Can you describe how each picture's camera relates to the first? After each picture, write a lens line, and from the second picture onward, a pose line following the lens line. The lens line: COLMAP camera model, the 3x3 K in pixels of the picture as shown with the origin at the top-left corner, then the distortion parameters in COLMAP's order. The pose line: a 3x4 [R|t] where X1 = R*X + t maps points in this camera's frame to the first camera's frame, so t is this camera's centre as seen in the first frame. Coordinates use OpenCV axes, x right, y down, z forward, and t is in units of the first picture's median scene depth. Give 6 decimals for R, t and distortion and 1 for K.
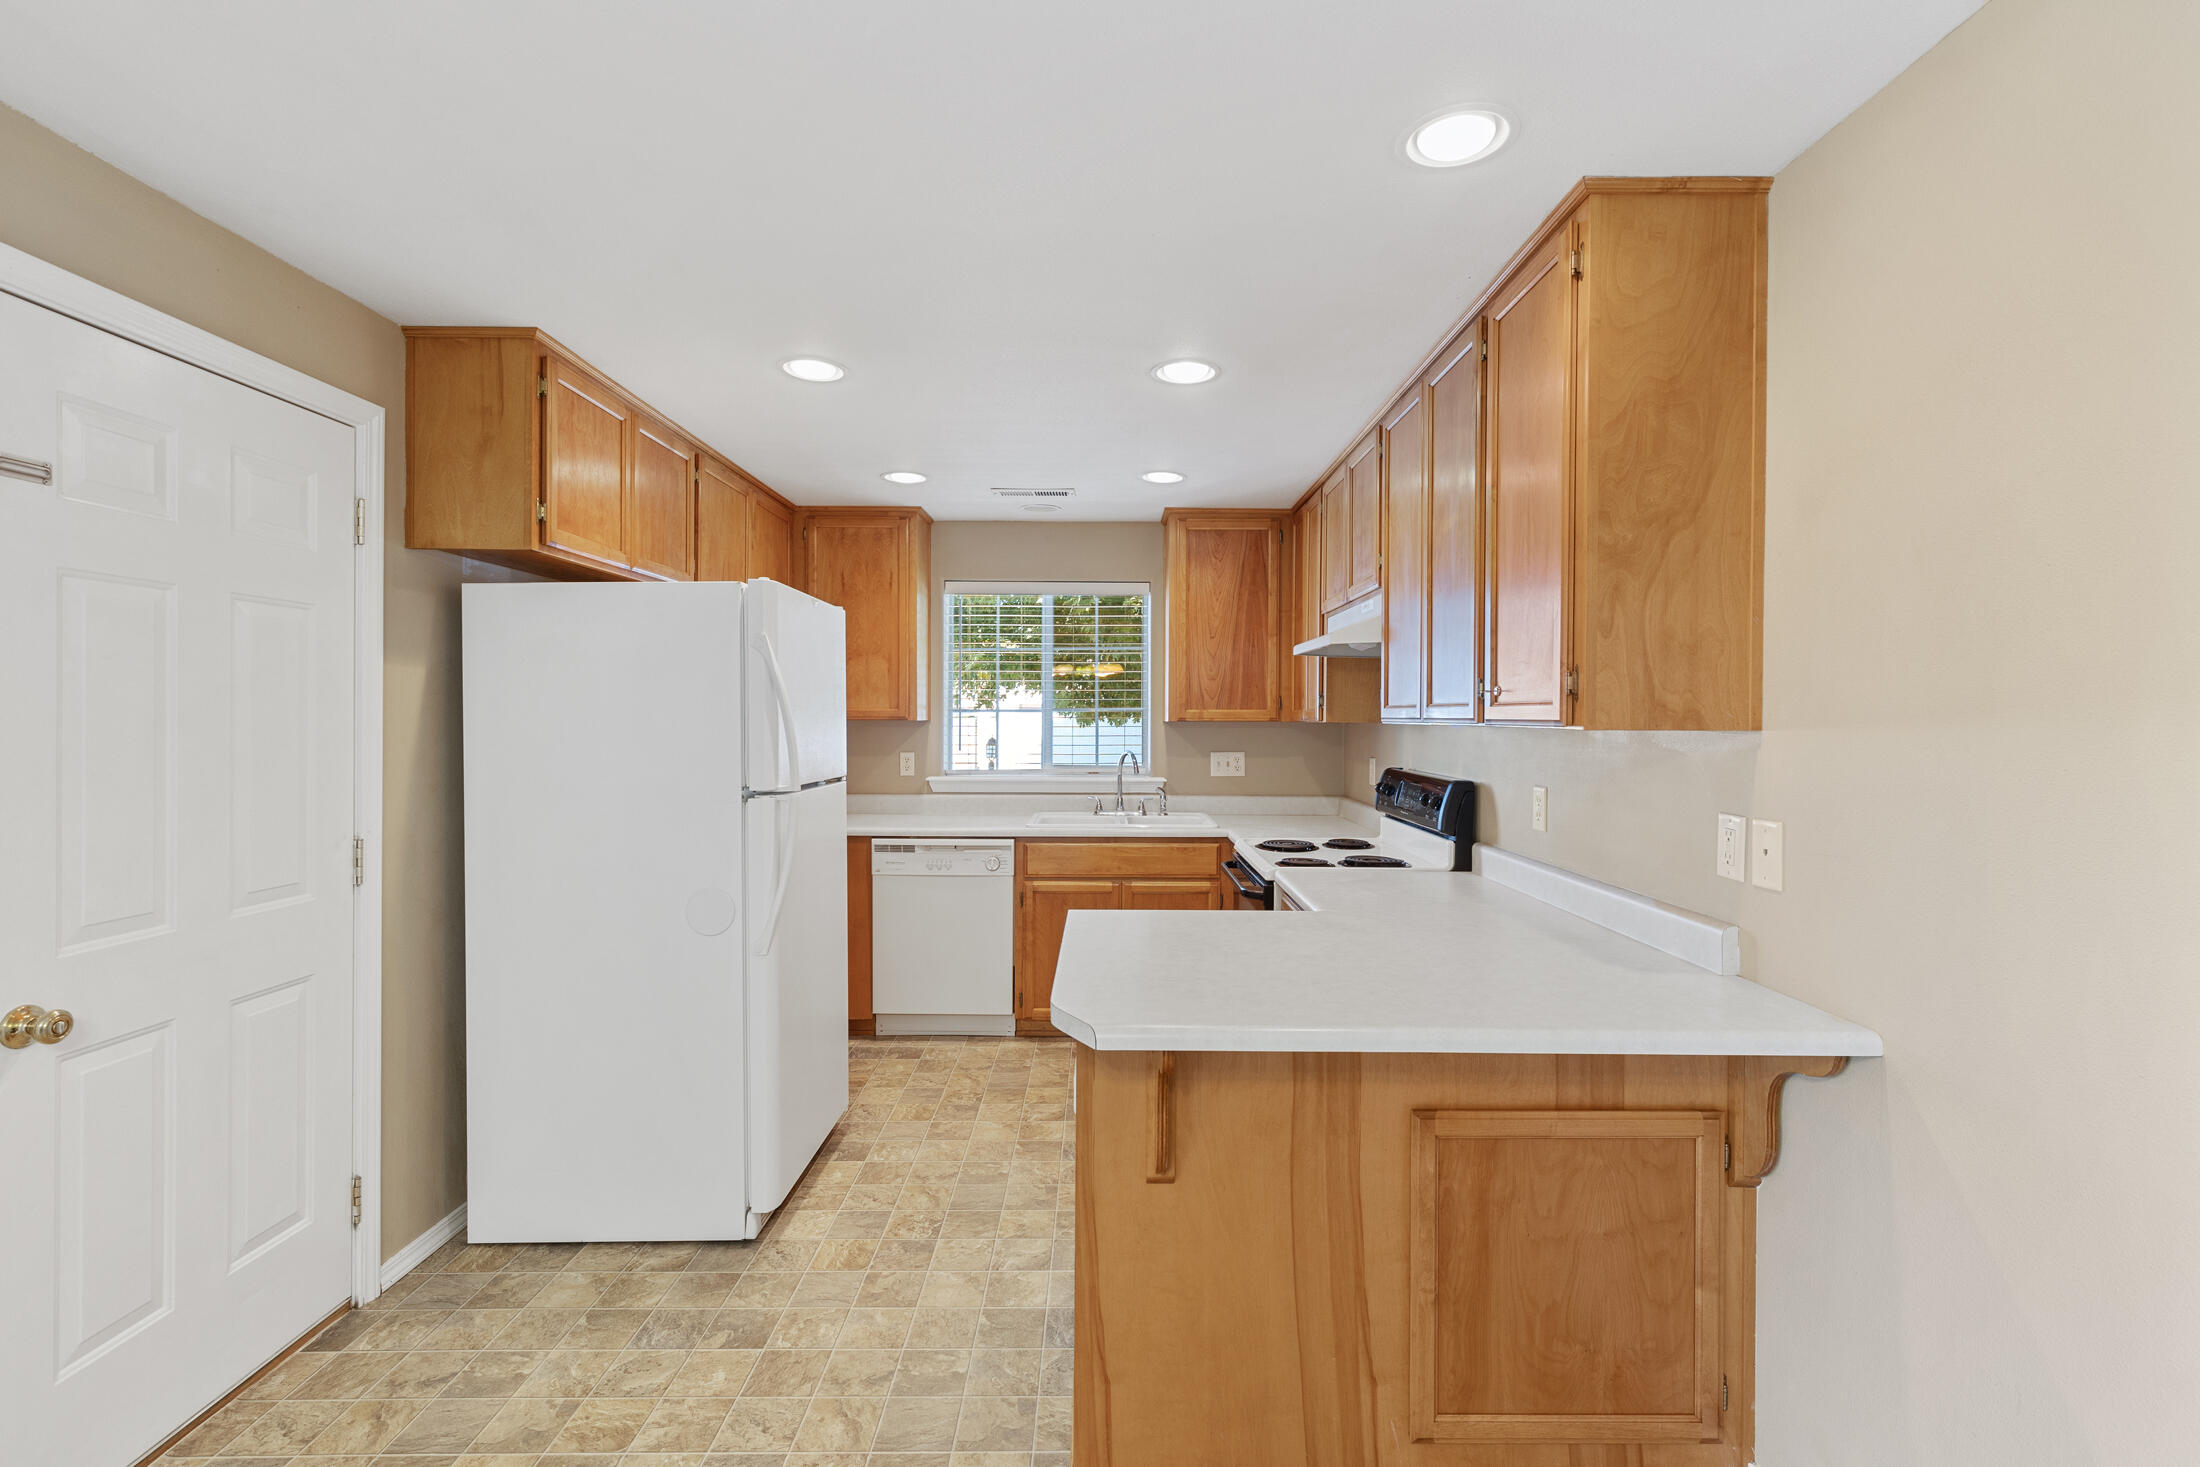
lens RADIAL K [[986.7, 0, 1106.1], [0, 986.7, 717.7], [0, 0, 1]] dist [0.016813, -0.005336]
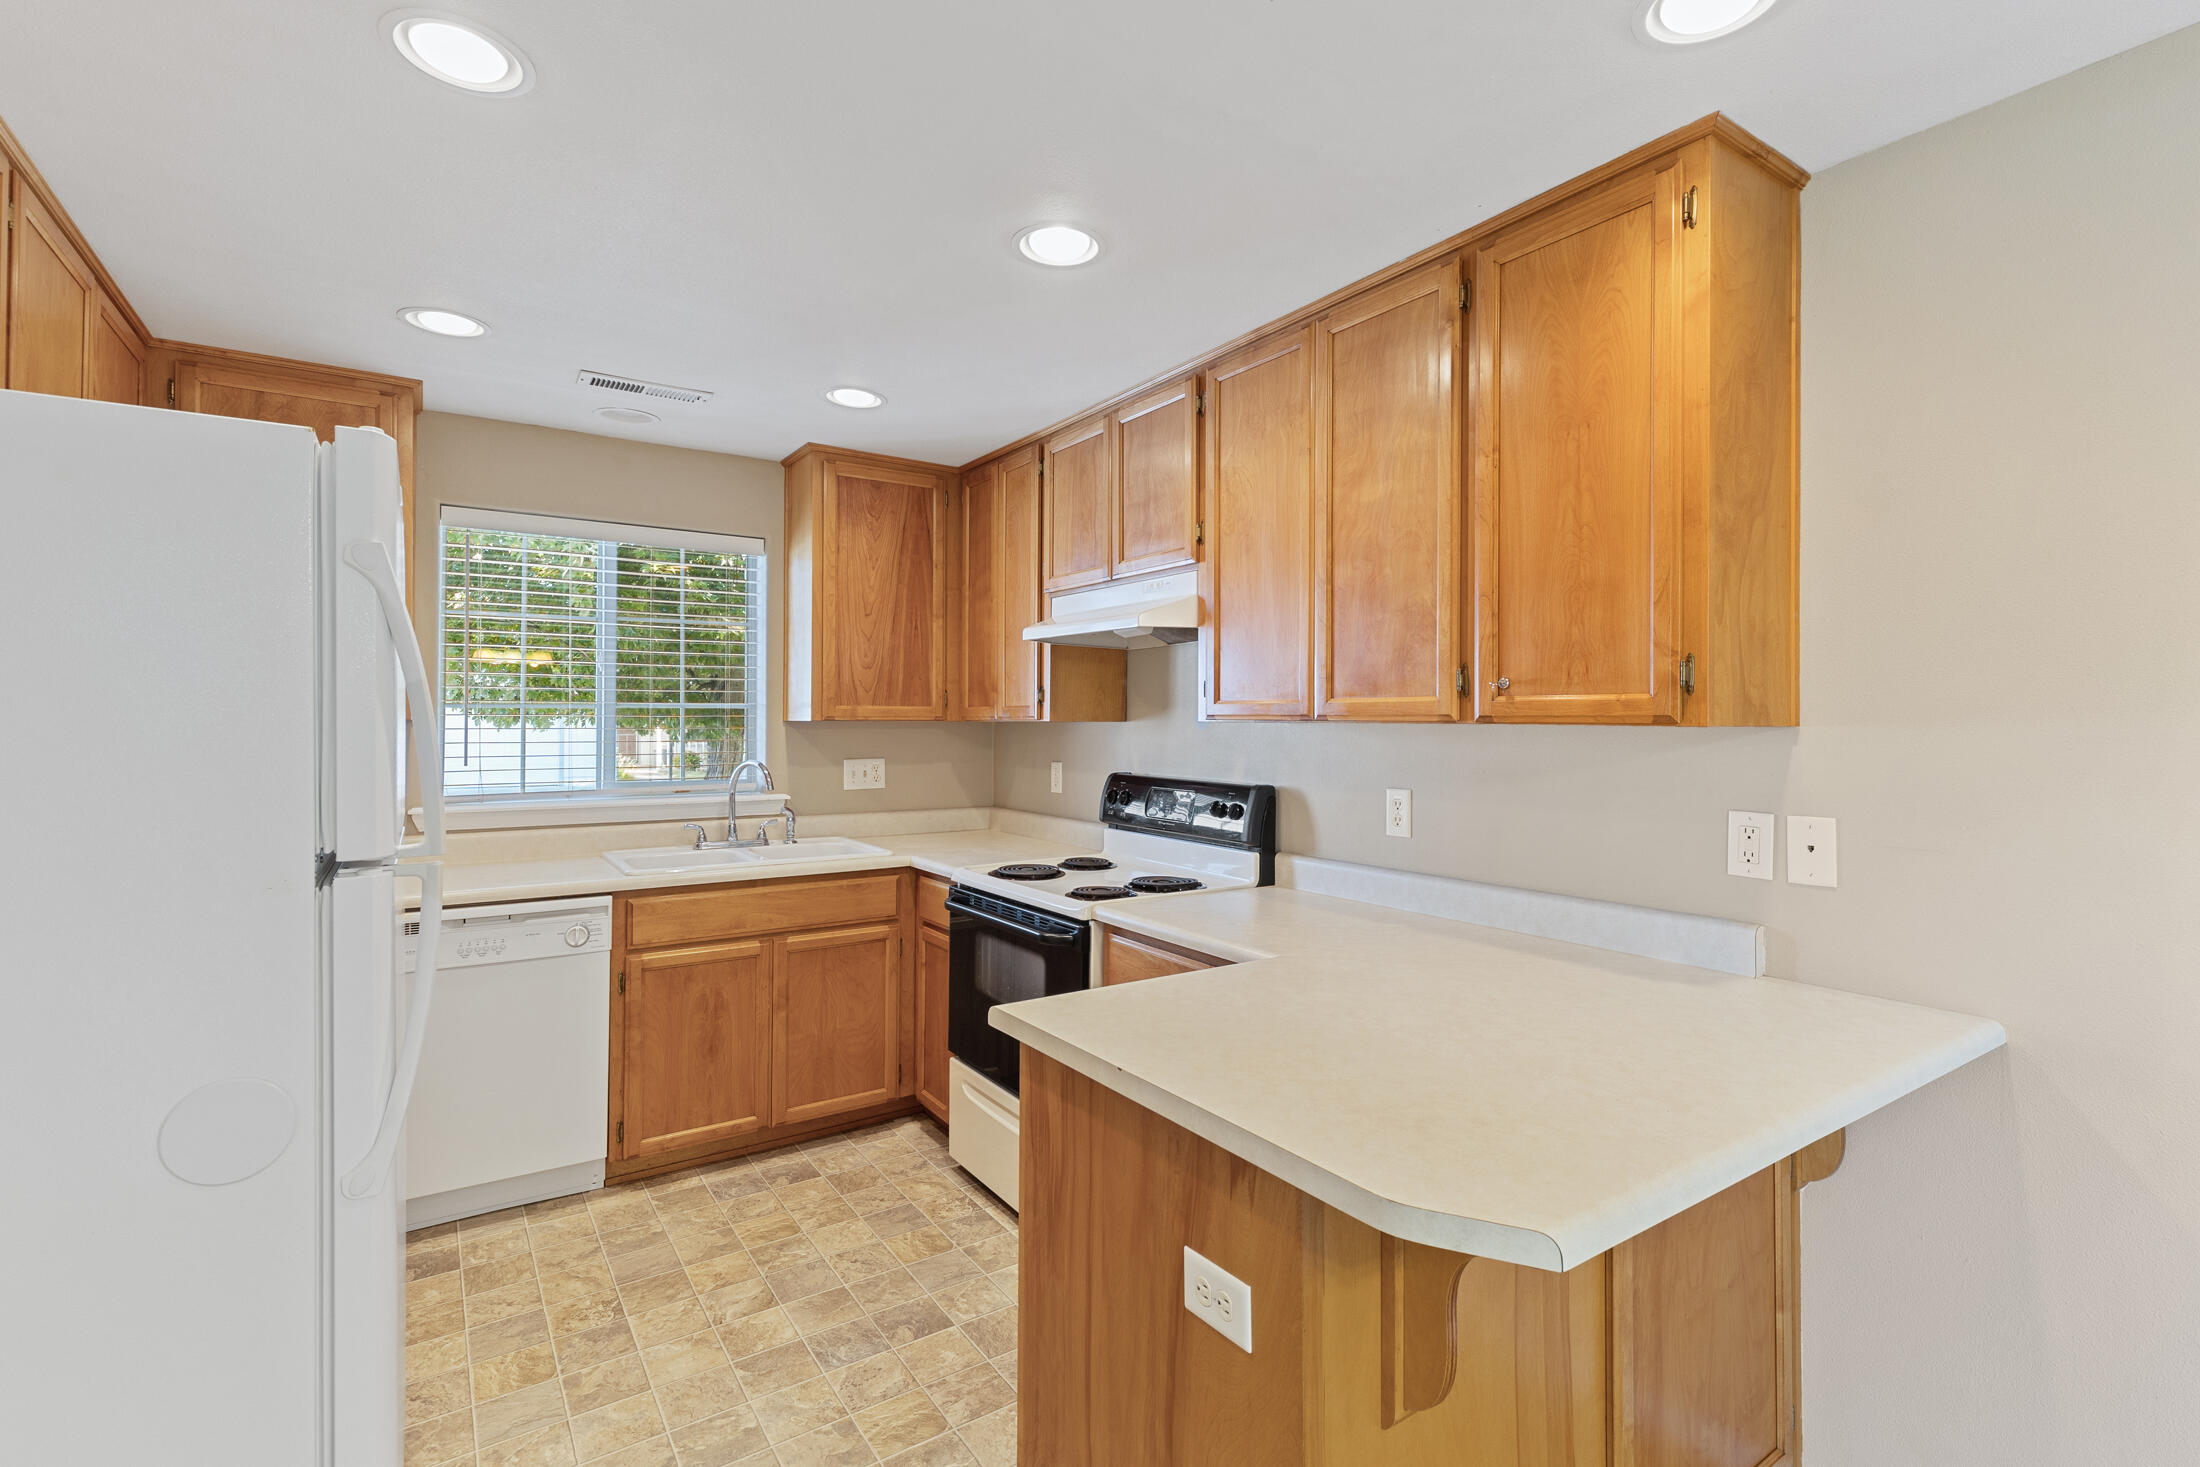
lens RADIAL K [[1012.7, 0, 1105.4], [0, 1012.7, 710.6], [0, 0, 1]] dist [0.012398, -0.006515]
pose [[0.823668, 0.005792, 0.567042, -0.209592], [-0.000966, 0.999961, -0.008810, 0.002799], [-0.567071, 0.006709, 0.823642, 0.237392]]
